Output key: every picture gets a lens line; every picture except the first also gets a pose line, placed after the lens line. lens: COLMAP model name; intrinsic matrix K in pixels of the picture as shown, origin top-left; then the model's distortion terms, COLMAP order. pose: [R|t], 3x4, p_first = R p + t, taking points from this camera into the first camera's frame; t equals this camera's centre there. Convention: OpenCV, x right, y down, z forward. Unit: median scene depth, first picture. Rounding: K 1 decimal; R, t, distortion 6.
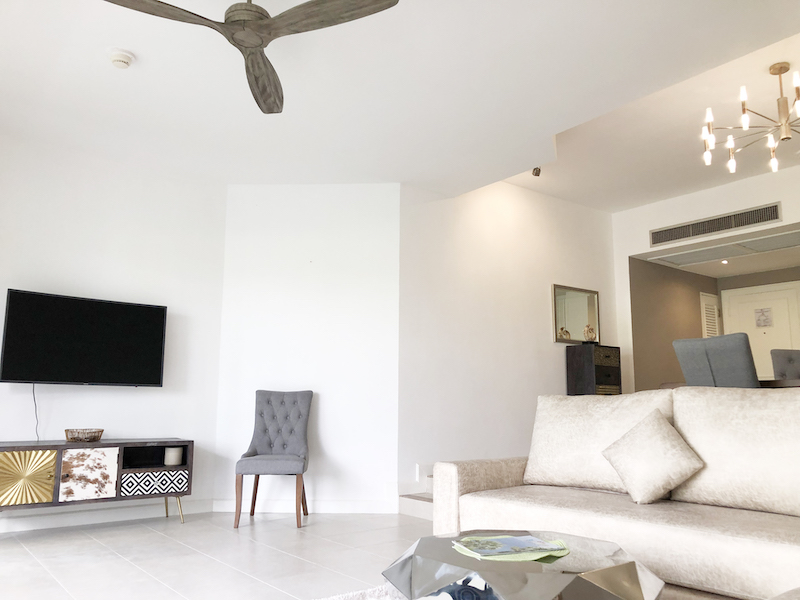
lens RADIAL K [[651.7, 0, 403.8], [0, 651.7, 313.3], [0, 0, 1]] dist [0.051366, -0.074640]
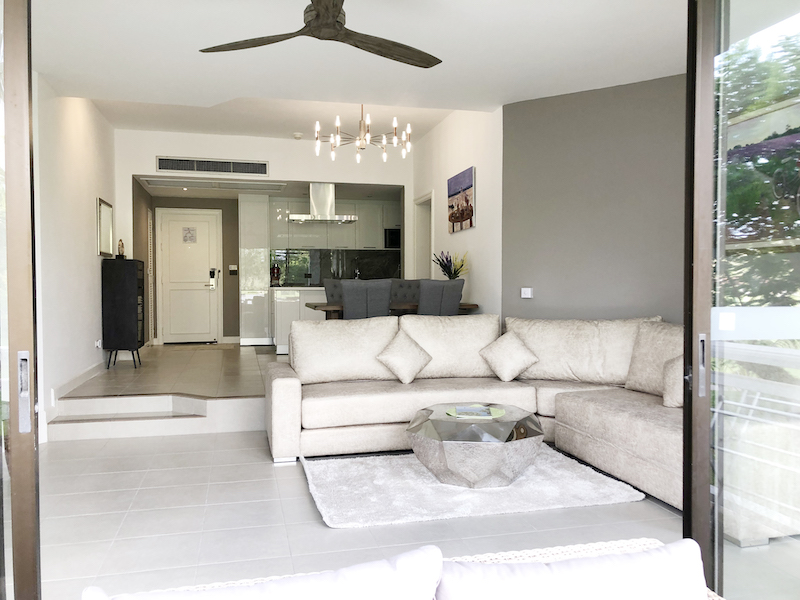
lens RADIAL K [[651.7, 0, 399.4], [0, 651.7, 305.1], [0, 0, 1]] dist [0.051366, -0.074640]
pose [[0.404337, -0.036810, 0.913869, -0.777310], [-0.122160, 0.988064, 0.093847, -0.048854], [-0.906415, -0.149584, 0.395014, 0.231611]]
